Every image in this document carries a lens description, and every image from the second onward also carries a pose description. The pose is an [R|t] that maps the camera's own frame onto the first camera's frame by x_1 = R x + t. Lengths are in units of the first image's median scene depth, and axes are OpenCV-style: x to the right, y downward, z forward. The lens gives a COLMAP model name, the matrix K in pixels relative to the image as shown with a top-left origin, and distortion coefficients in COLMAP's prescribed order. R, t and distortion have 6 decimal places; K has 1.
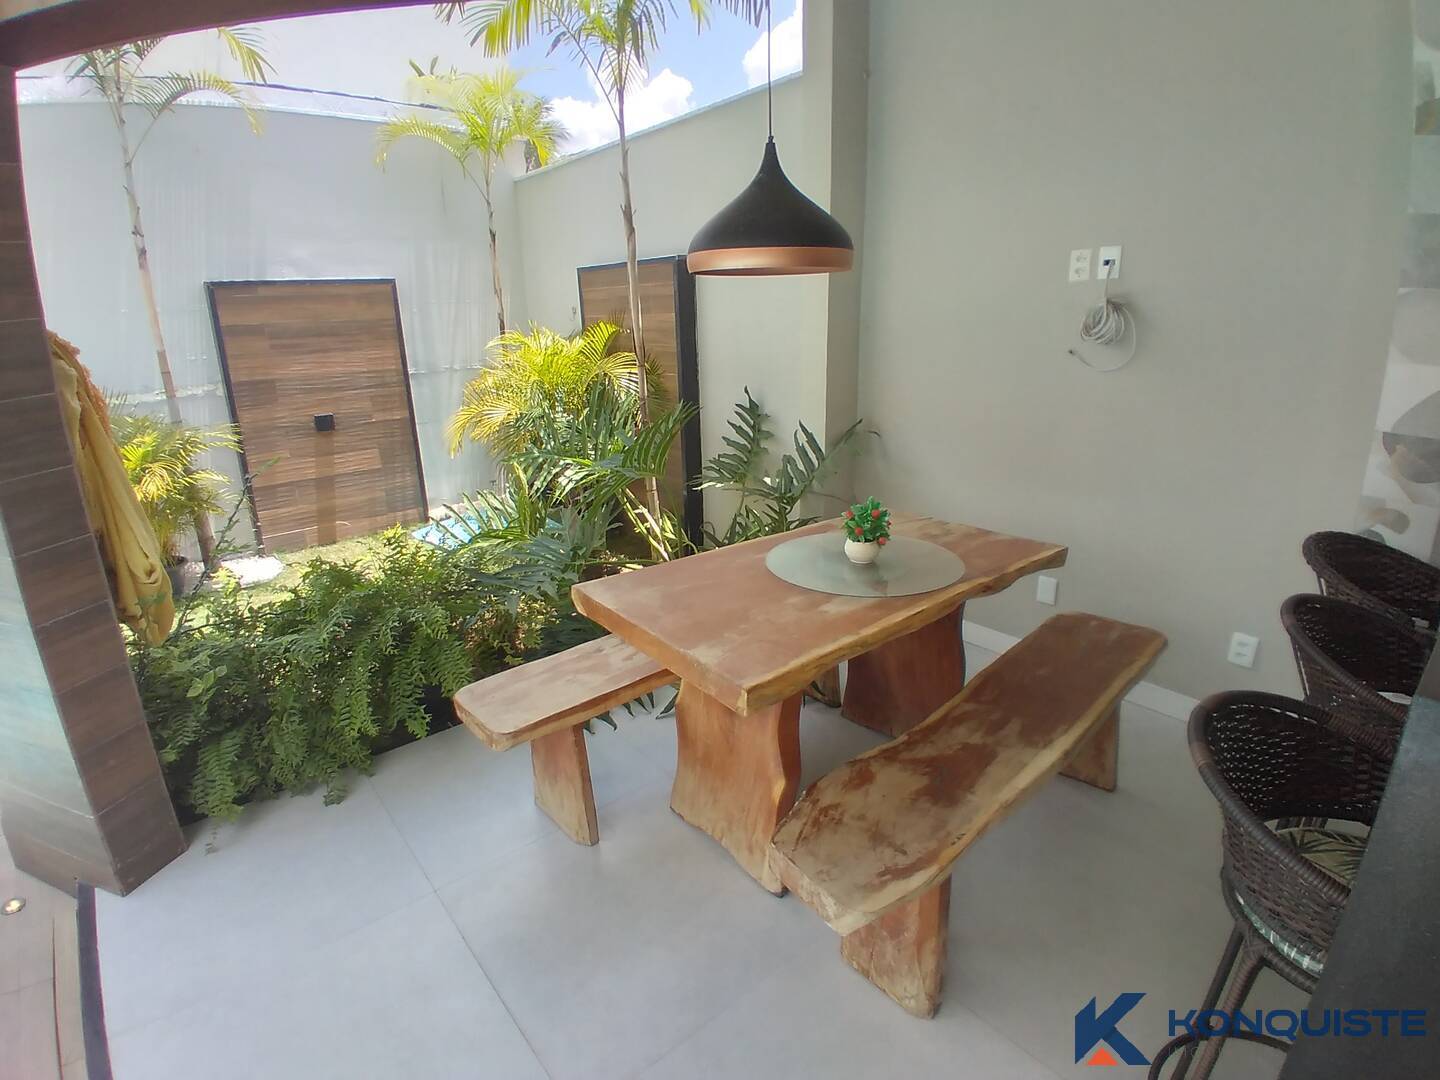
lens RADIAL K [[729.8, 0, 726.8], [0, 729.8, 538.5], [0, 0, 1]] dist [-0.003971, -0.033723]
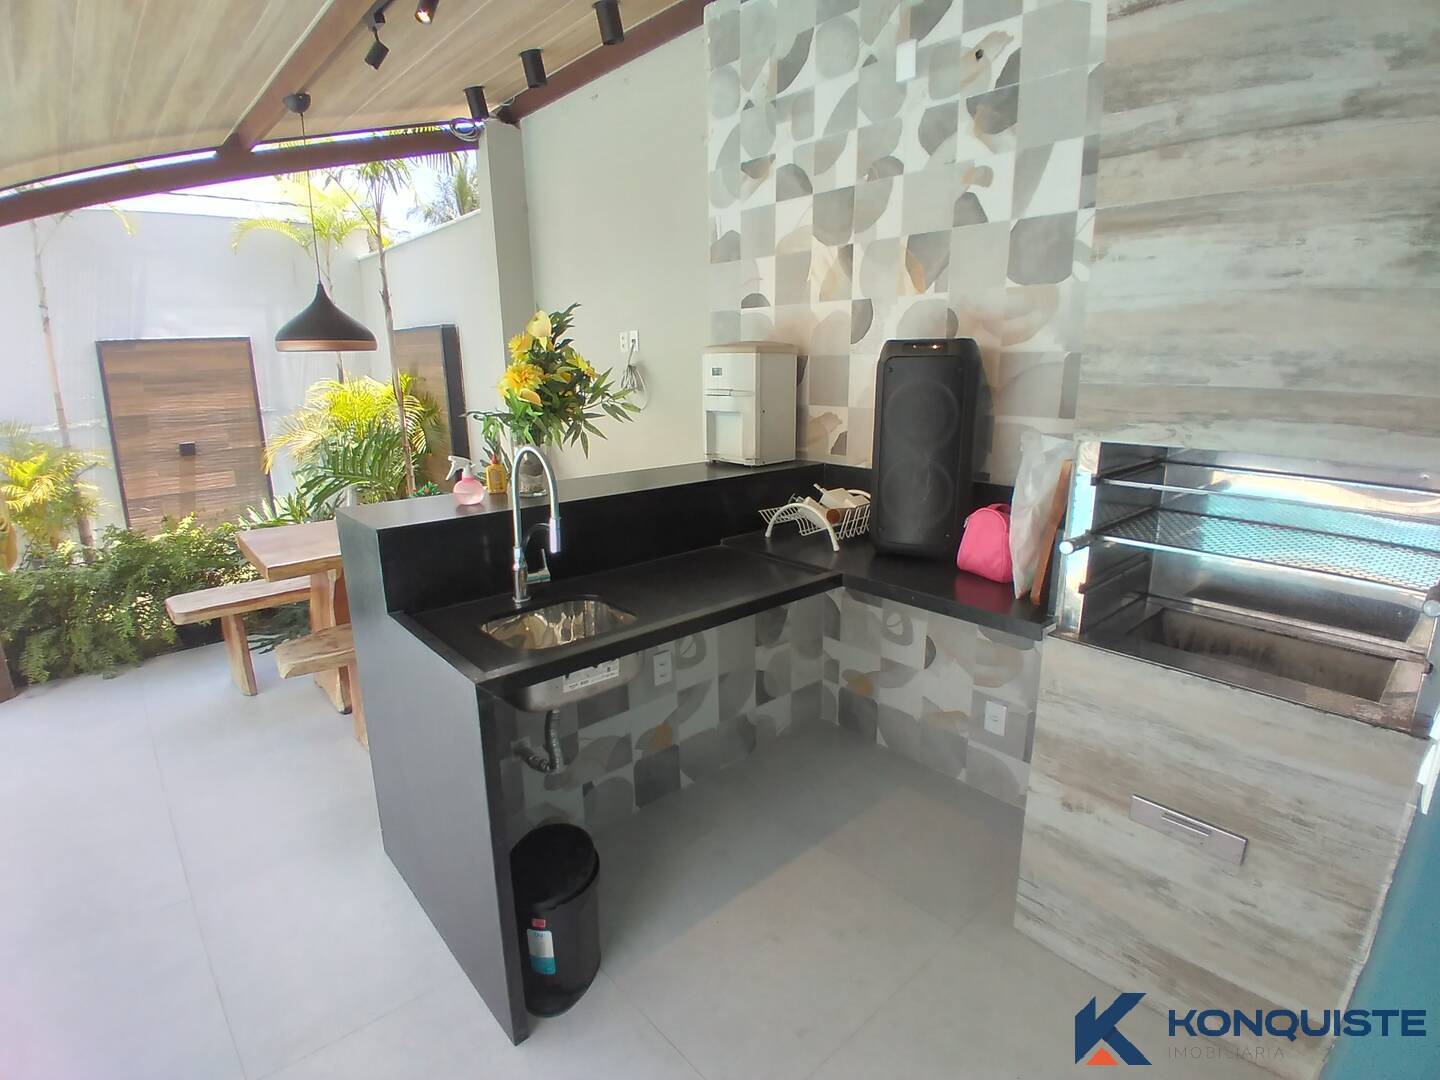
lens RADIAL K [[725.7, 0, 711.0], [0, 725.7, 548.3], [0, 0, 1]] dist [-0.050604, -0.010355]
pose [[0.999061, 0.008068, 0.042570, 0.329314], [-0.006193, 0.999013, -0.043979, 0.065505], [-0.042882, 0.043674, 0.998125, -0.270196]]
